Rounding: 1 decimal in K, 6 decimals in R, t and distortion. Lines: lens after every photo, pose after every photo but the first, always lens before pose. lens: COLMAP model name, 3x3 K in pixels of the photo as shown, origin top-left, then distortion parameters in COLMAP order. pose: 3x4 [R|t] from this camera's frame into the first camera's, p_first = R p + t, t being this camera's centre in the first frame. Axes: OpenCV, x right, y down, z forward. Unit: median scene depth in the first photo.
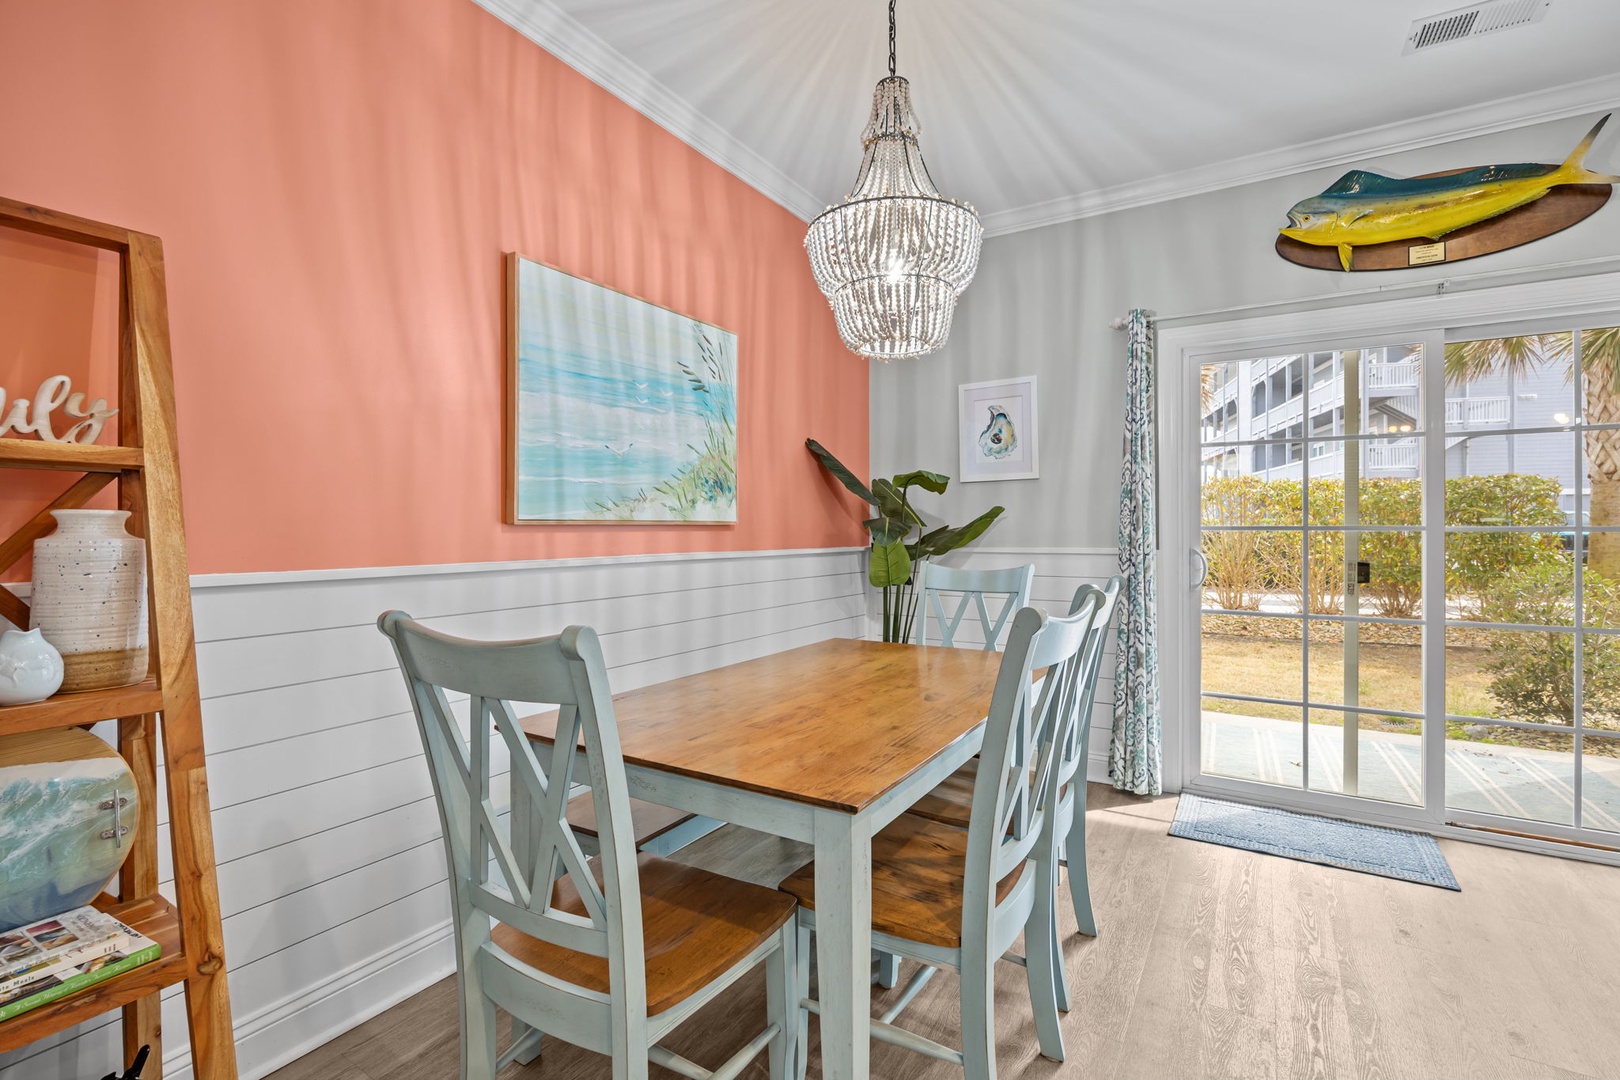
lens RADIAL K [[716.0, 0, 817.6], [0, 716.0, 528.3], [0, 0, 1]] dist [-0.015199, 0.000363]
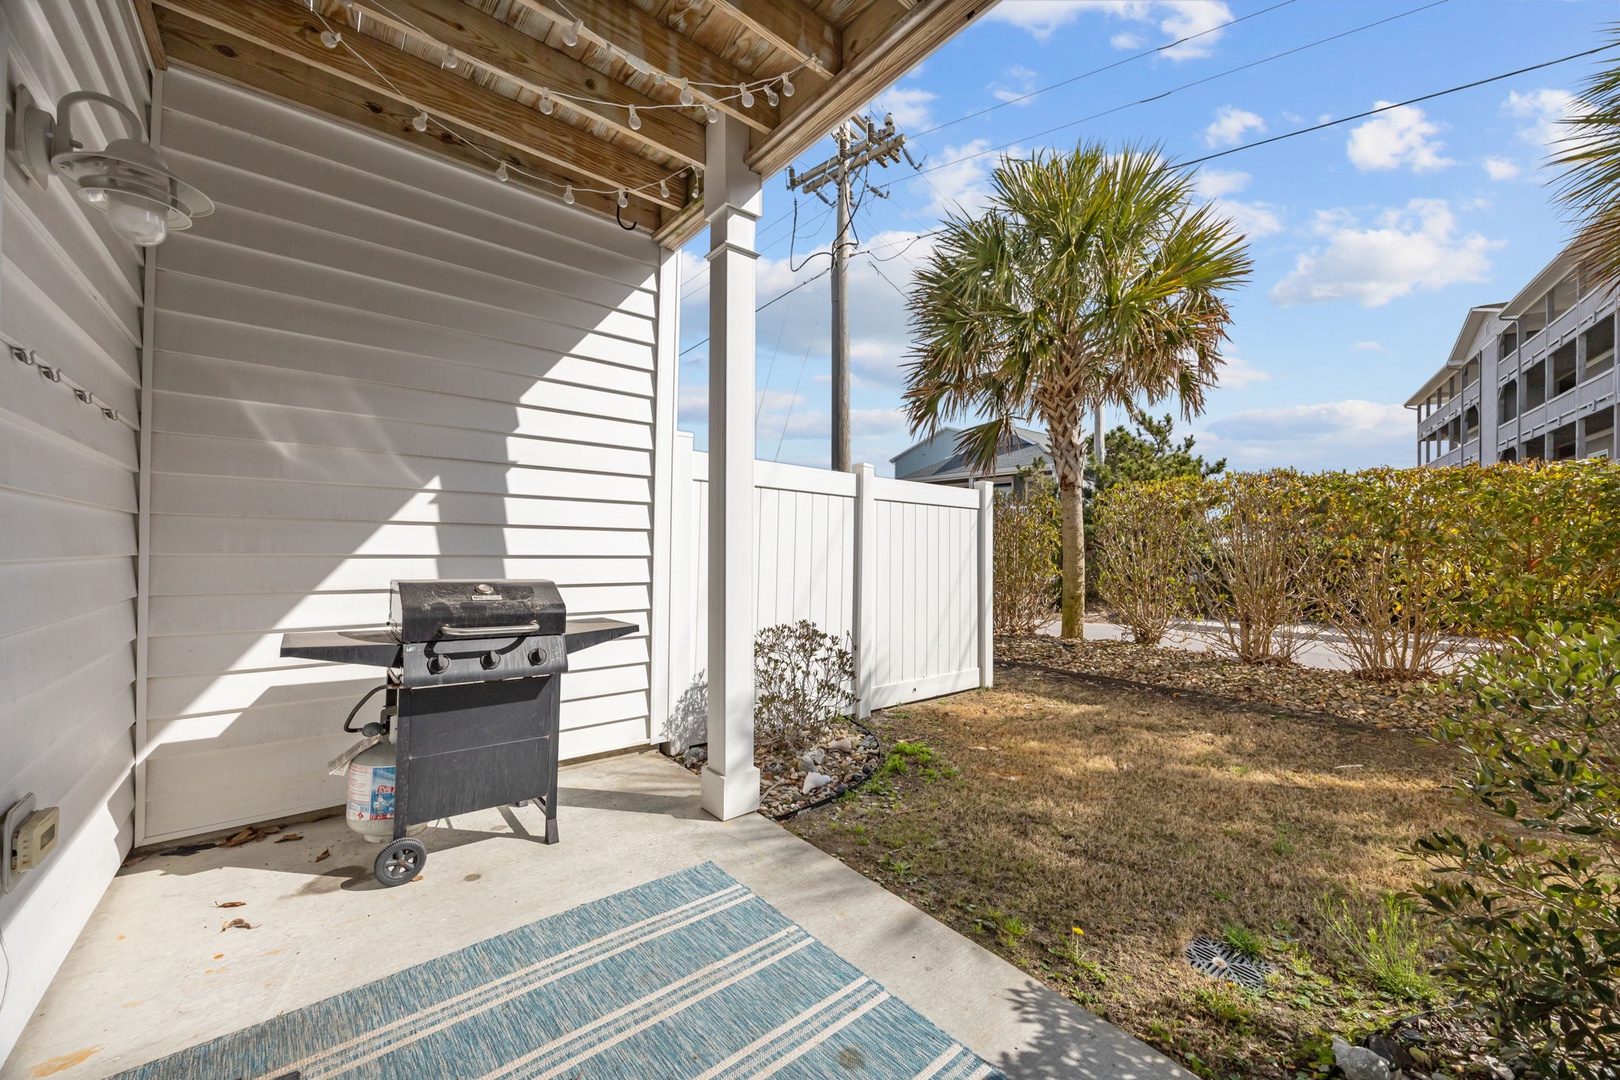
lens RADIAL K [[619.1, 0, 816.2], [0, 619.1, 544.3], [0, 0, 1]] dist [-0.003389, 0.000633]
pose [[0.949332, 0.009223, -0.314141, 1.346239], [-0.012939, 0.999869, -0.009747, 0.043912], [0.314010, 0.013317, 0.949326, 1.055086]]
